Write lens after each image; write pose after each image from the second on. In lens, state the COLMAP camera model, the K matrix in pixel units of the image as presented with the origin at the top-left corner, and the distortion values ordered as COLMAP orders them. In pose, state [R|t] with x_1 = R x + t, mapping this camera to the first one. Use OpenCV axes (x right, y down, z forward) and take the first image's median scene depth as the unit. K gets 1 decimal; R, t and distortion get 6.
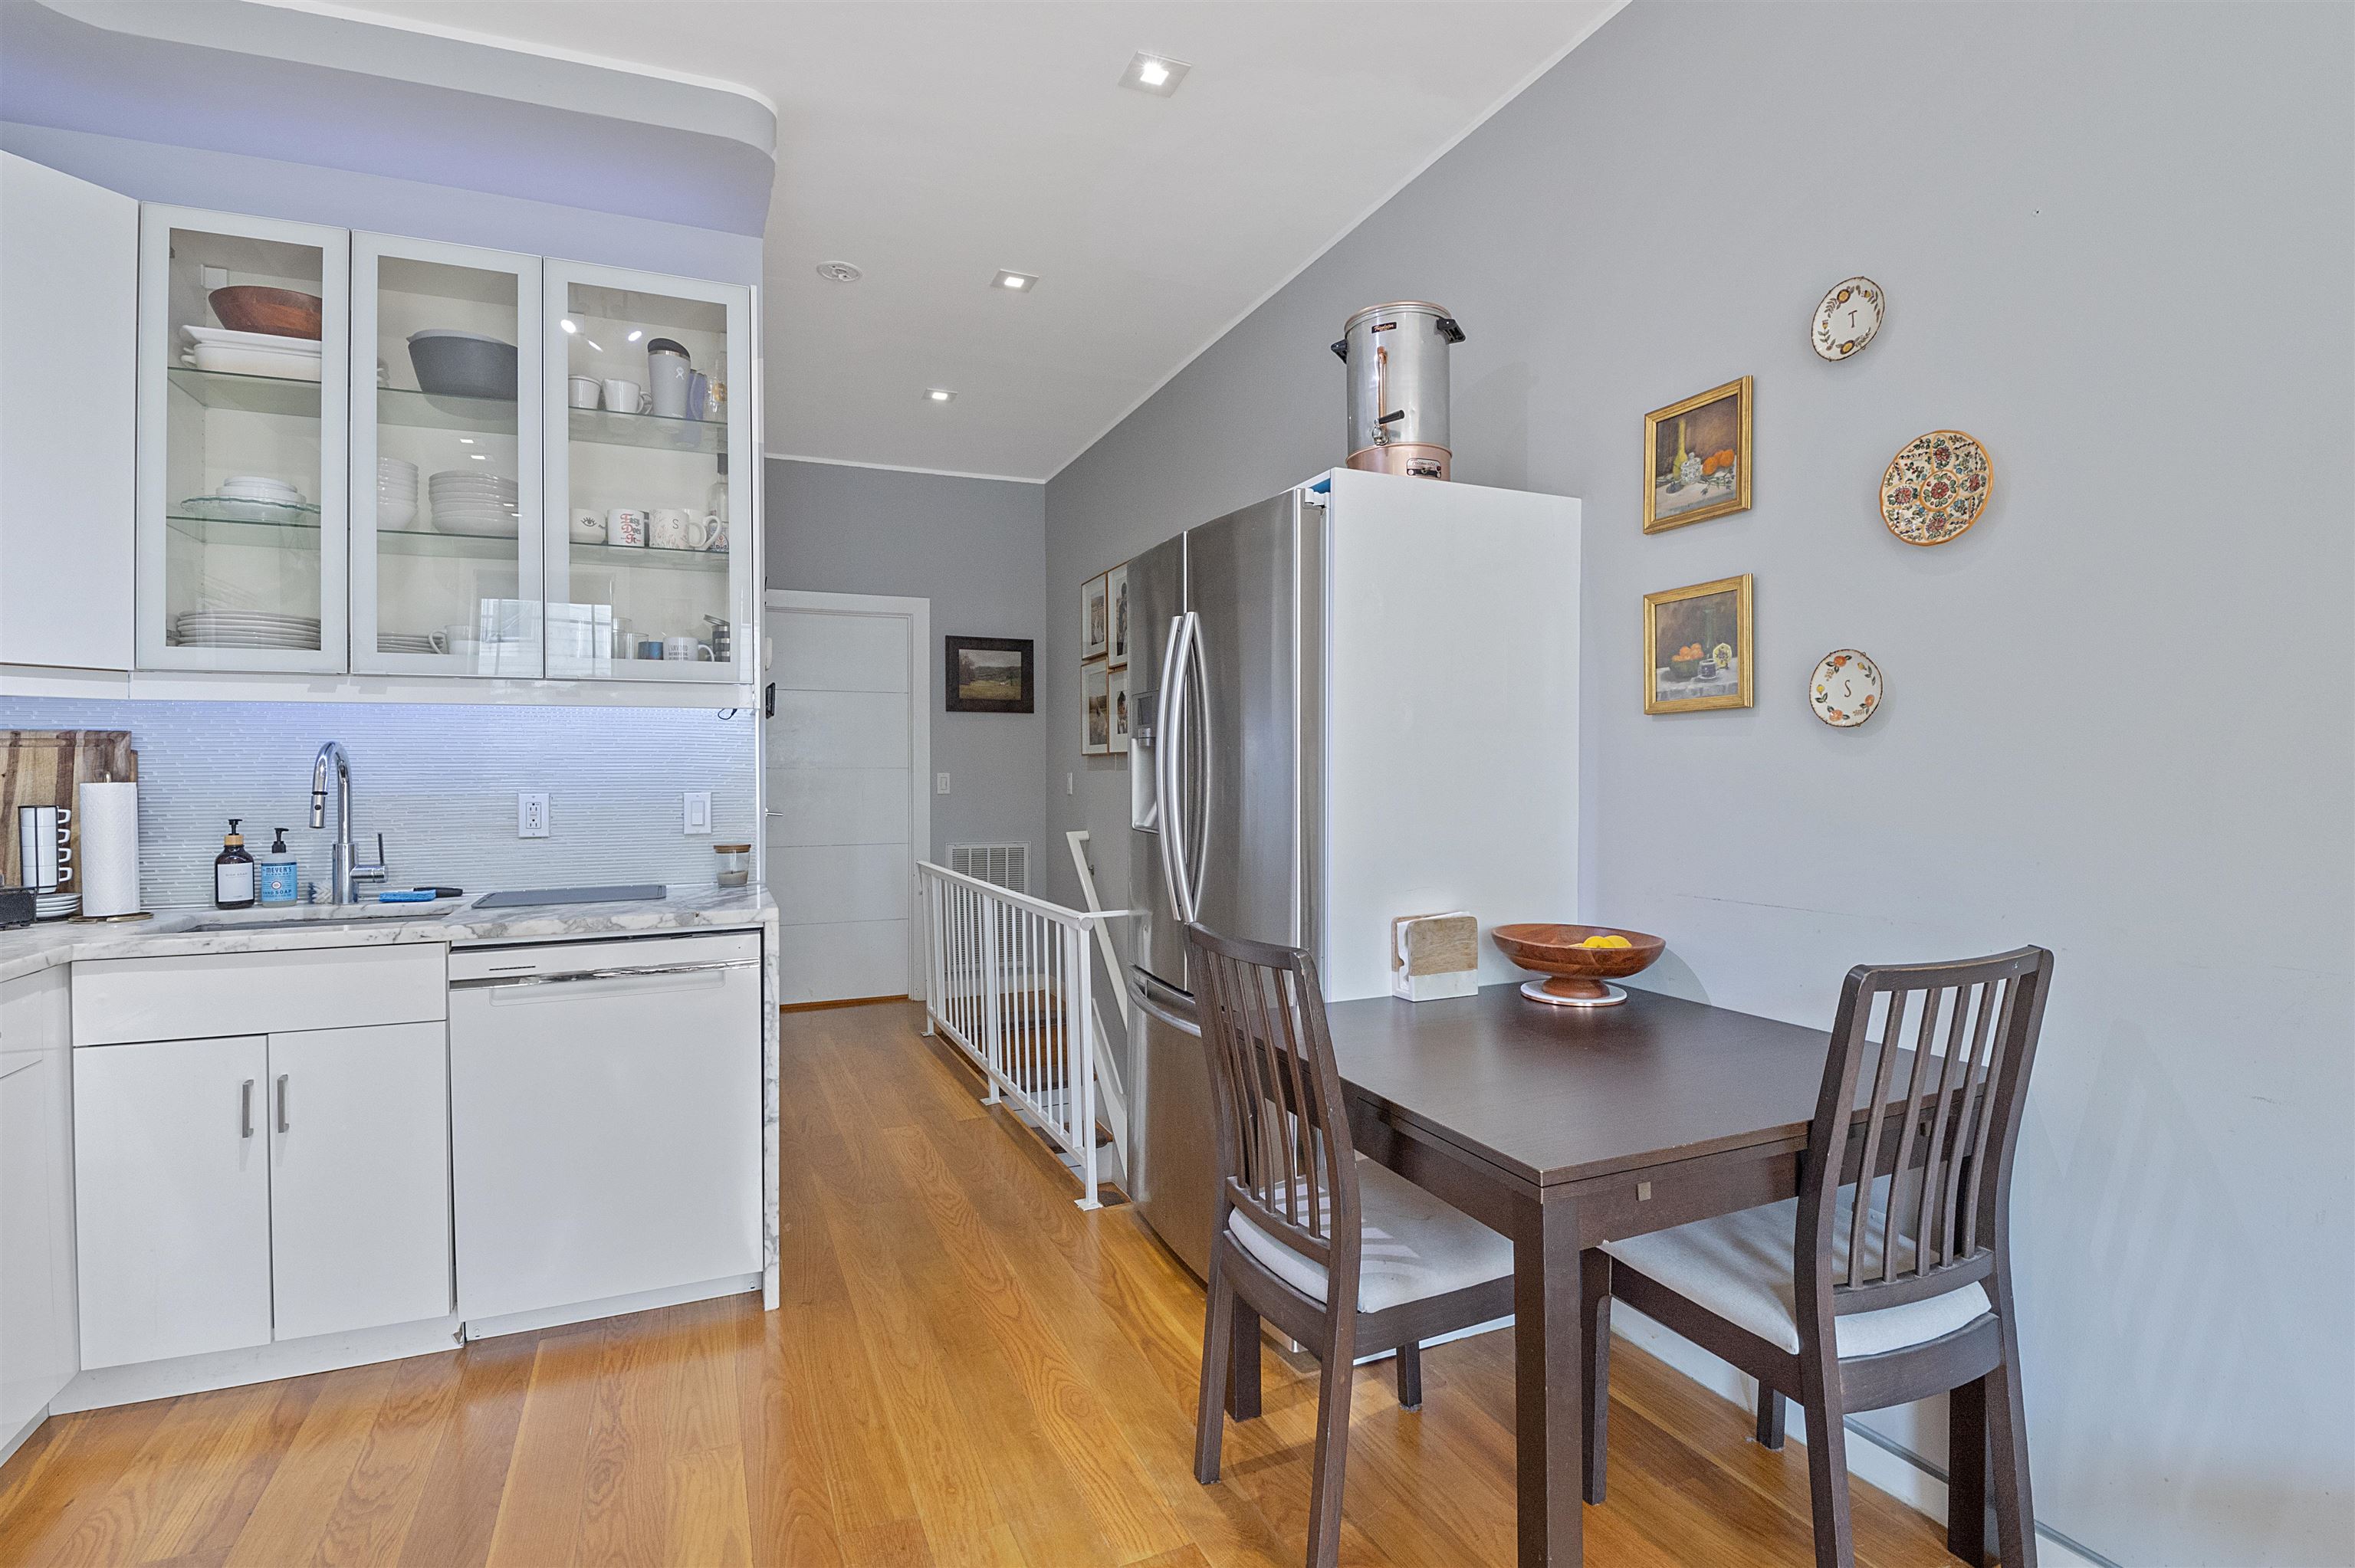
lens RADIAL K [[1137.9, 0, 1165.4], [0, 1137.9, 775.2], [0, 0, 1]] dist [0.001468, -0.012248]
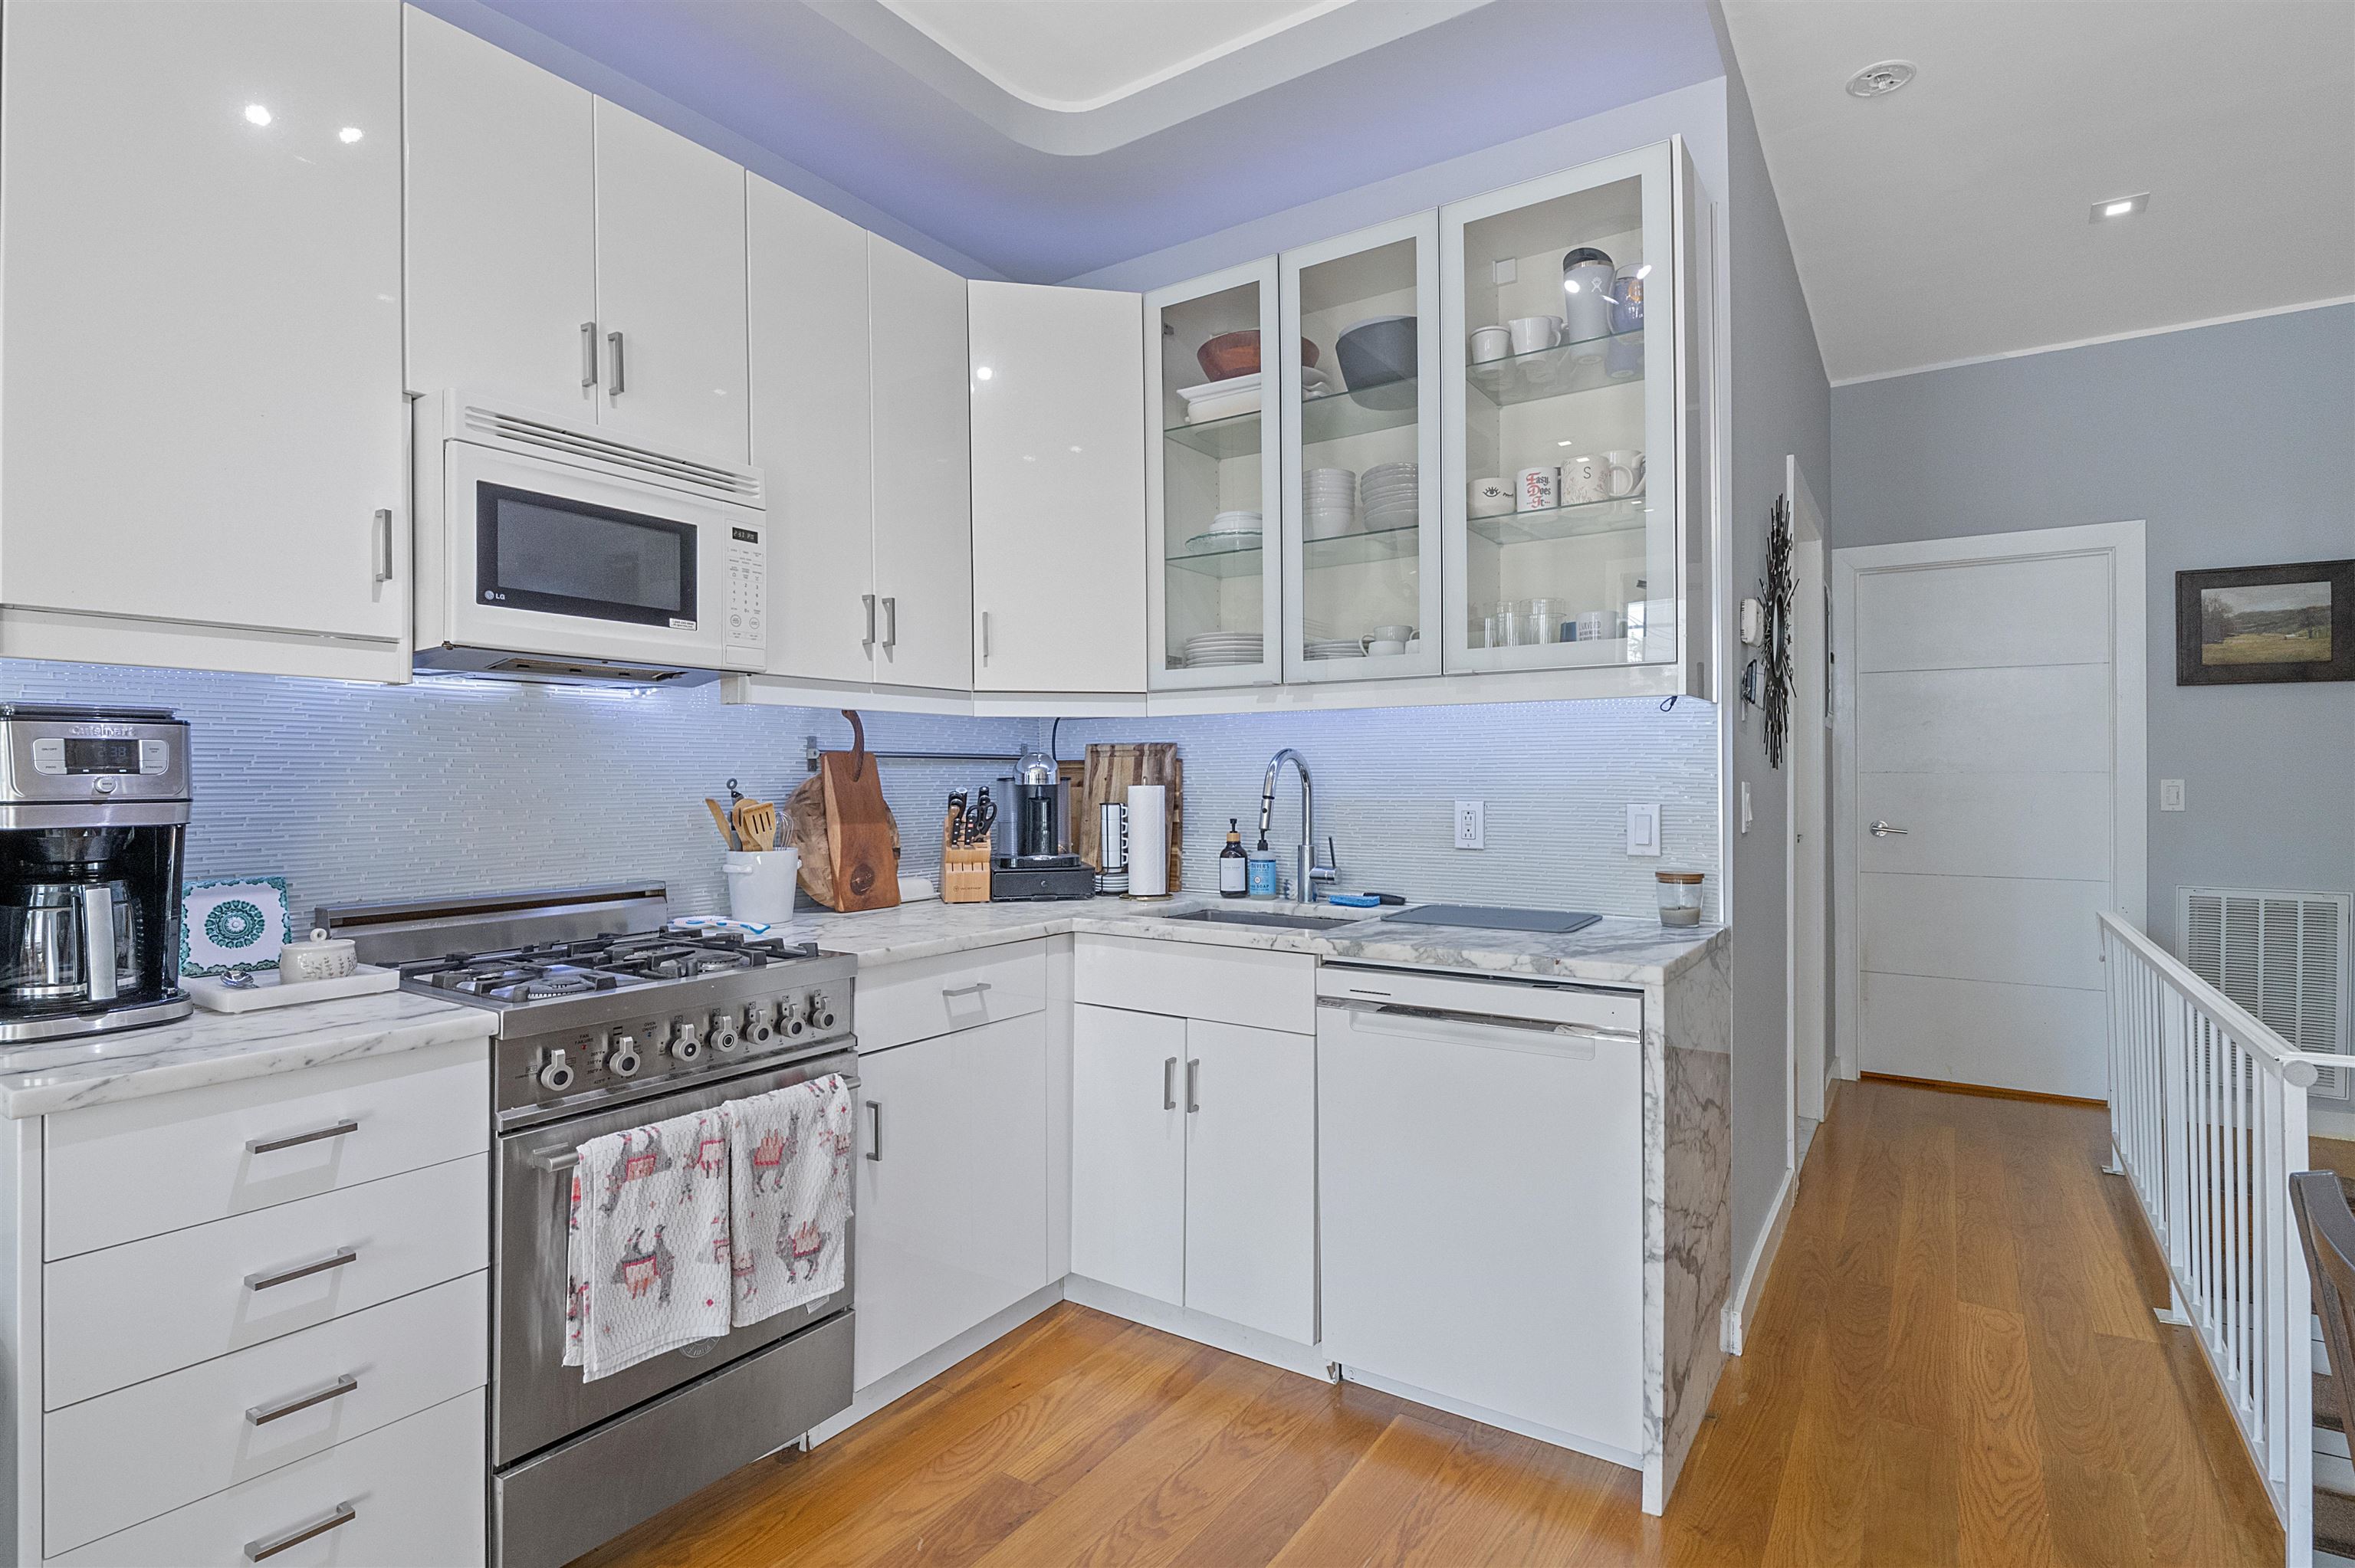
lens RADIAL K [[1137.9, 0, 1158.2], [0, 1137.9, 774.6], [0, 0, 1]] dist [0.001468, -0.012248]
pose [[0.537696, 0.002363, -0.843135, 0.097219], [-0.004578, 0.999990, -0.000117, -0.004681], [0.843126, 0.003923, 0.537702, 0.337162]]
